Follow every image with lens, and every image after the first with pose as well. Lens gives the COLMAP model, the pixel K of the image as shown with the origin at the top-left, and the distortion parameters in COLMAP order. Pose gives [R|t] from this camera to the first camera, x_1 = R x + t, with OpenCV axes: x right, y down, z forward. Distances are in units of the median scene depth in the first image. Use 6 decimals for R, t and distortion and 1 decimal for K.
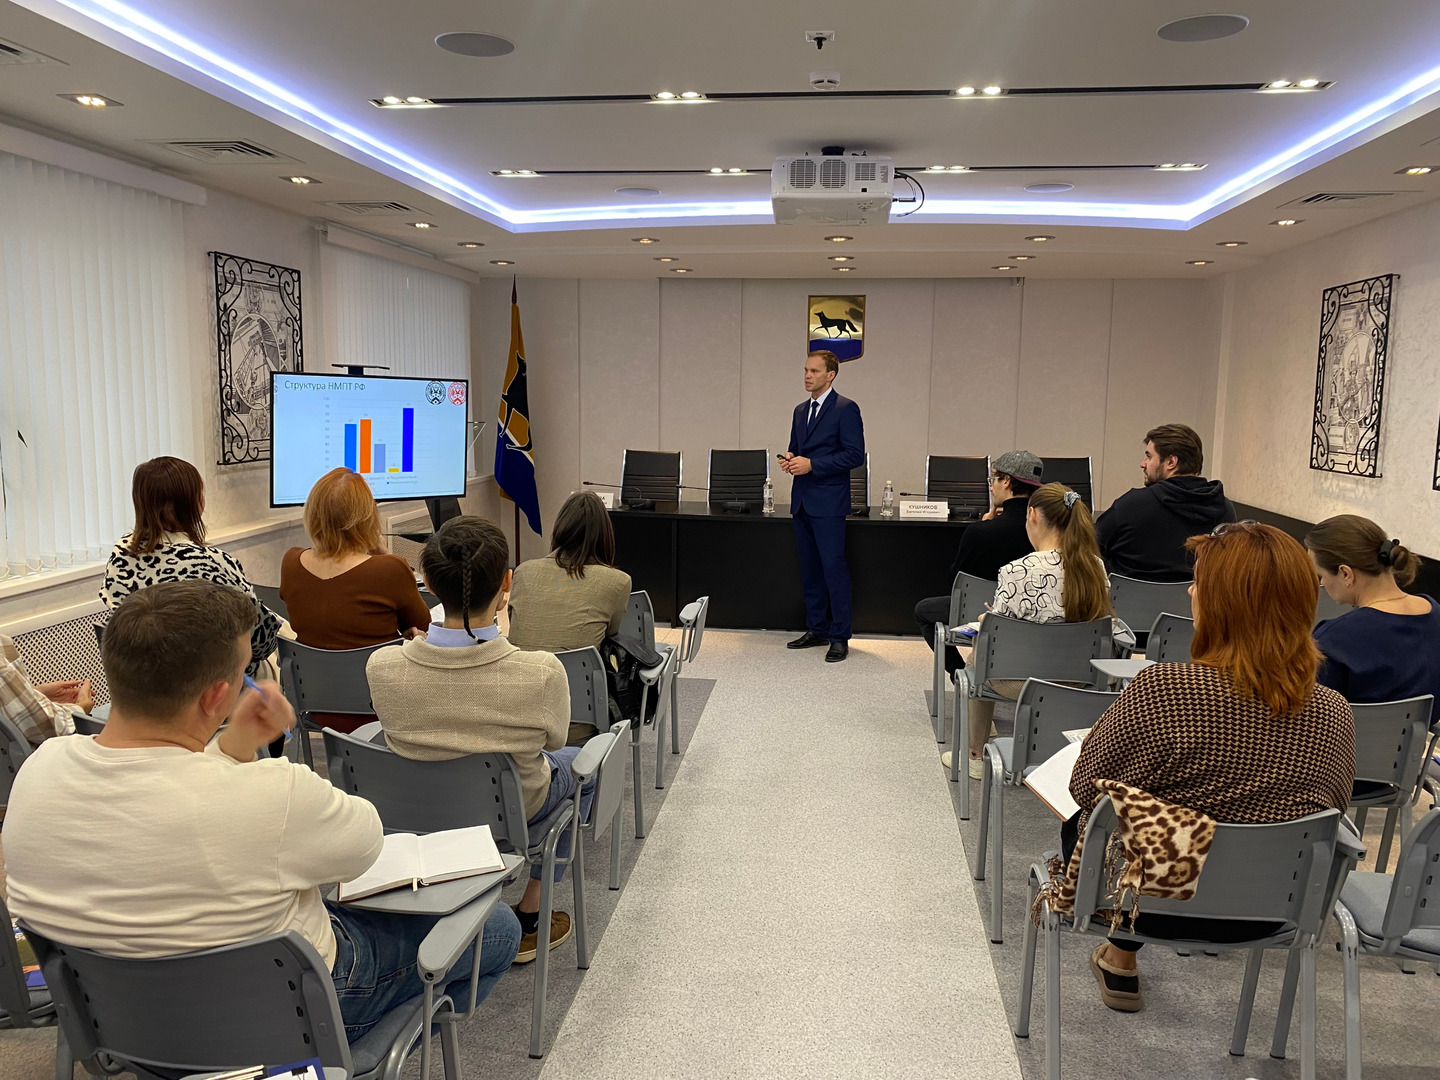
lens RADIAL K [[1096.4, 0, 724.2], [0, 1096.4, 534.6], [0, 0, 1]] dist [0.060560, -0.096377]
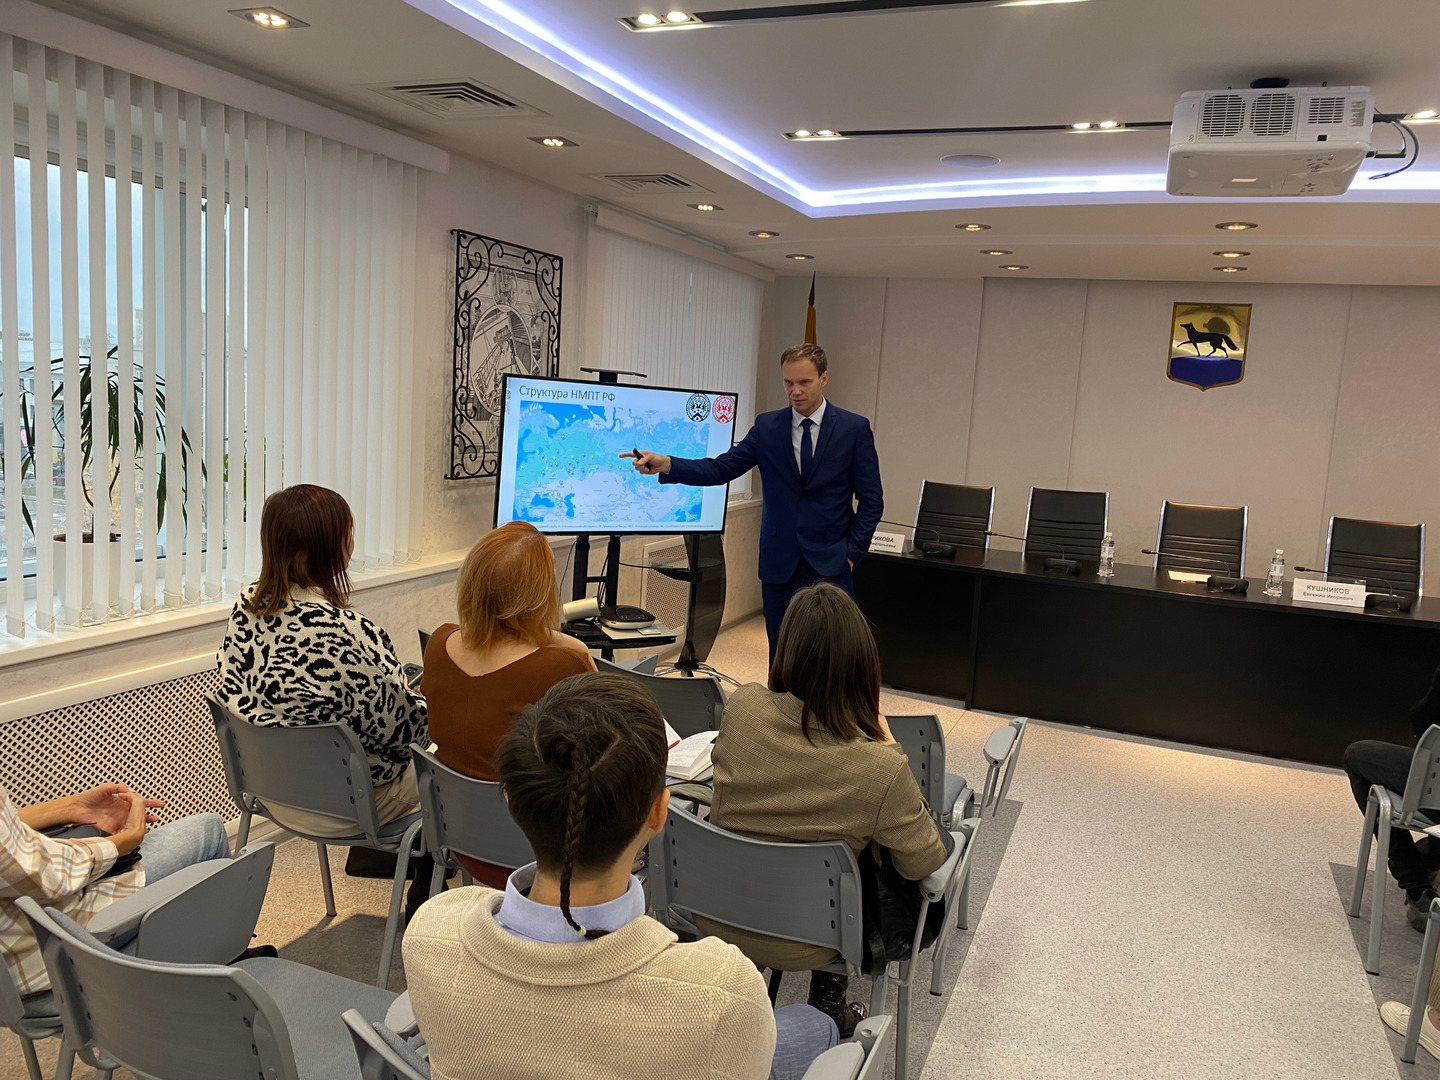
lens RADIAL K [[1096.4, 0, 739.4], [0, 1096.4, 521.5], [0, 0, 1]] dist [0.060560, -0.096377]
pose [[0.964404, 0.076815, -0.253030, -0.020098], [-0.081751, 0.996612, -0.009039, -0.041477], [0.251479, 0.029403, 0.967416, 0.234528]]
